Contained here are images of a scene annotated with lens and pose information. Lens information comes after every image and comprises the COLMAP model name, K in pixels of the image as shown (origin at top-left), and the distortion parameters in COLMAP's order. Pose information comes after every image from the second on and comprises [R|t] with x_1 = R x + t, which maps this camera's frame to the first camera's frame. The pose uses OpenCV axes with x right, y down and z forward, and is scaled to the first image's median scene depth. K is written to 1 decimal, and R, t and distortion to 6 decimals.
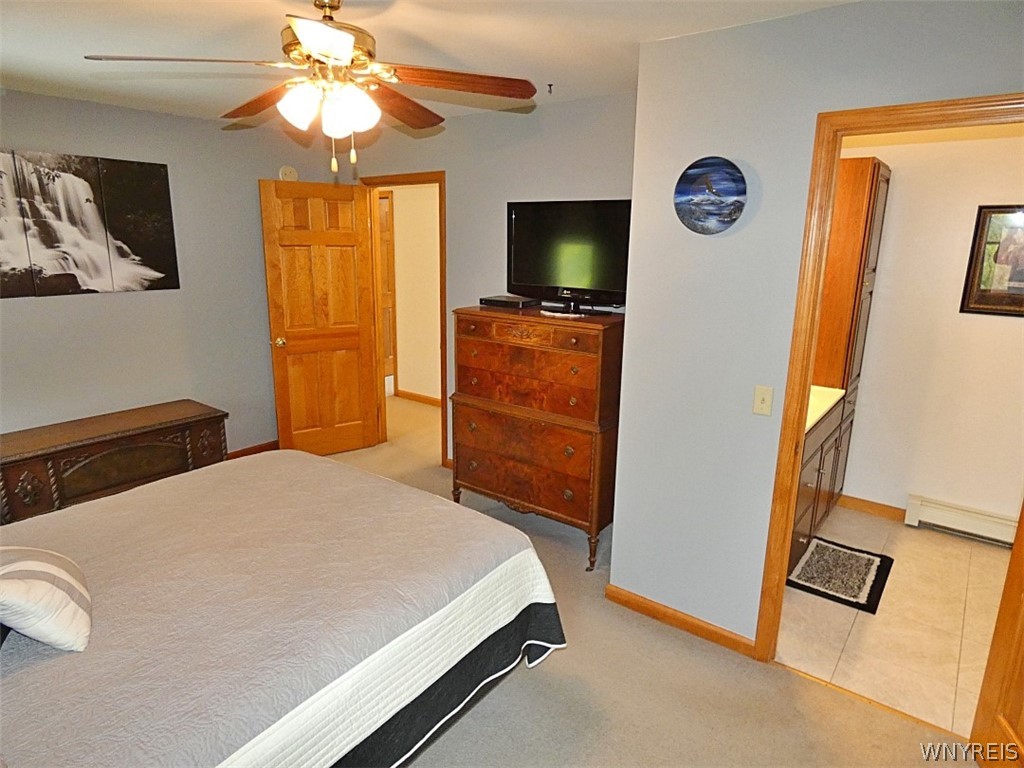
lens RADIAL K [[618.7, 0, 510.5], [0, 618.7, 384.6], [0, 0, 1]] dist [-0.007657, 0.000791]
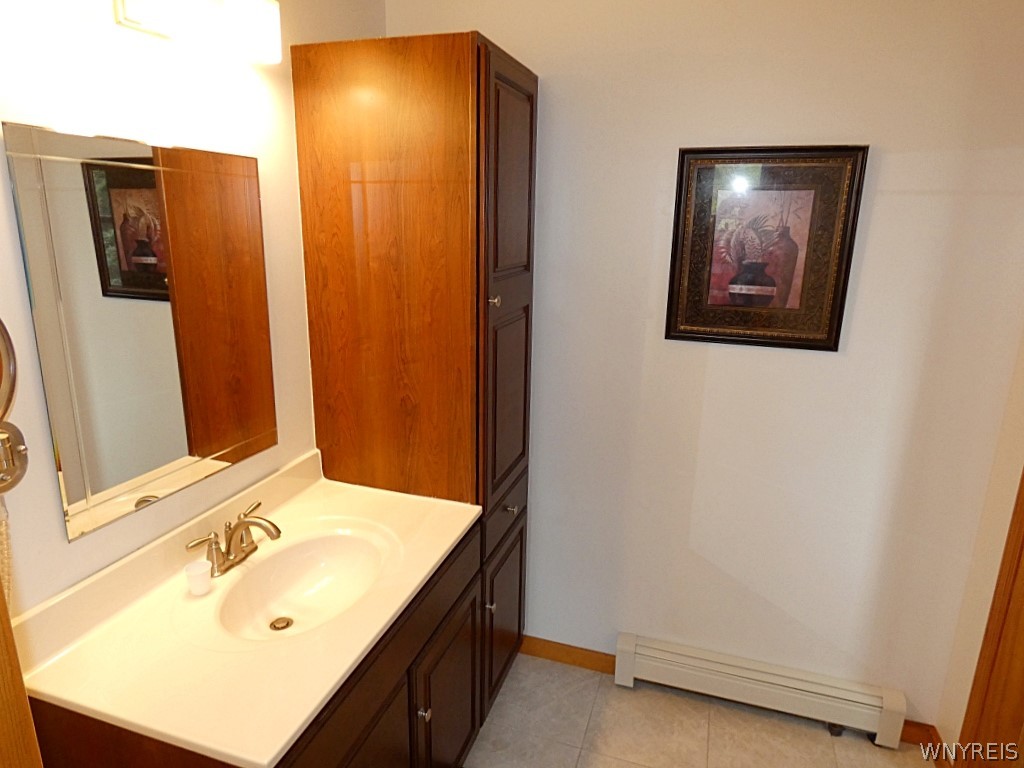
lens RADIAL K [[618.7, 0, 511.4], [0, 618.7, 377.2], [0, 0, 1]] dist [-0.007657, 0.000791]
pose [[0.942847, -0.084991, 0.322205, 0.139369], [0.076732, 0.996317, 0.038273, -0.039447], [-0.324271, -0.011362, 0.945896, 0.172501]]
